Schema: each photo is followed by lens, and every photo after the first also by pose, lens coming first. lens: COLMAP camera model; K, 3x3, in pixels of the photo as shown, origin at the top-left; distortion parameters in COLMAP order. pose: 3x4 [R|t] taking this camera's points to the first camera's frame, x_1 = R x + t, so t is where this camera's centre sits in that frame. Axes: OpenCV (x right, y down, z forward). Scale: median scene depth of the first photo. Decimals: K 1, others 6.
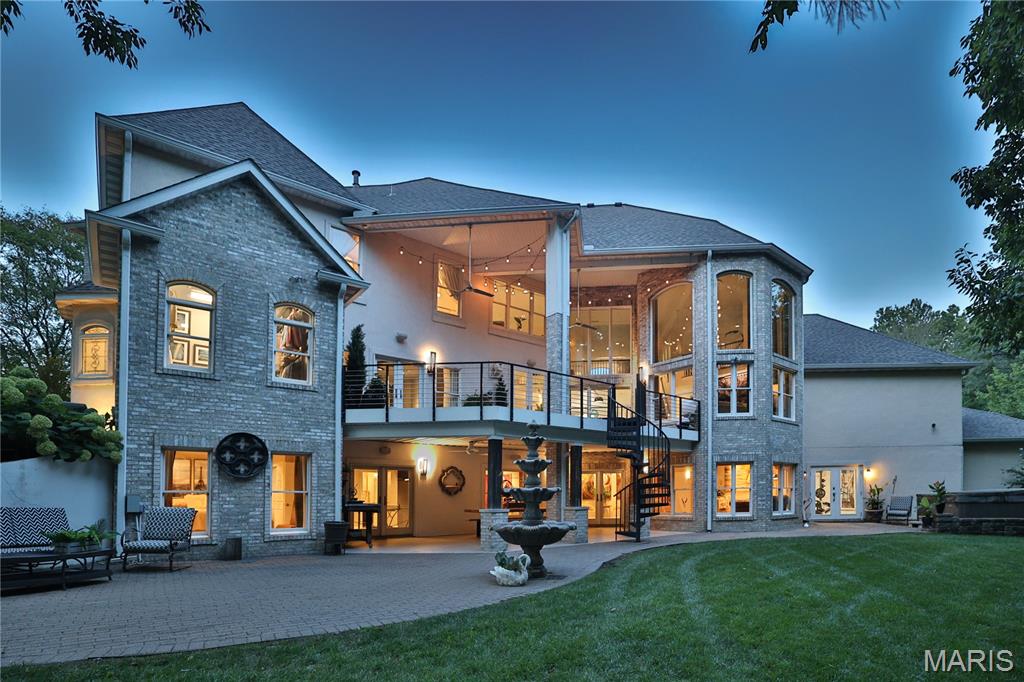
lens RADIAL K [[500.0, 0, 568.3], [0, 500.0, 493.8], [0, 0, 1]] dist [-0.000018, -0.000128]
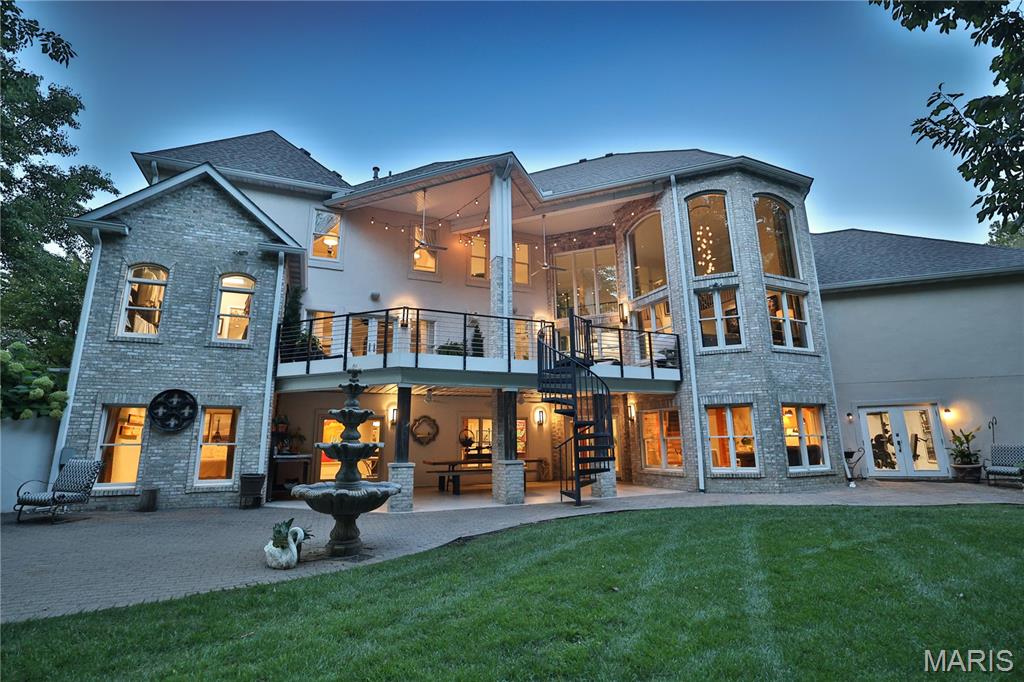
lens RADIAL K [[468.9, 0, 512.0], [0, 468.9, 341.0], [0, 0, 1]] dist [-0.003064, 0.000064]
pose [[0.953935, -0.064128, -0.293078, 0.233921], [0.003038, 0.978903, -0.204305, -0.009077], [0.299997, 0.194003, 0.934005, 0.157533]]
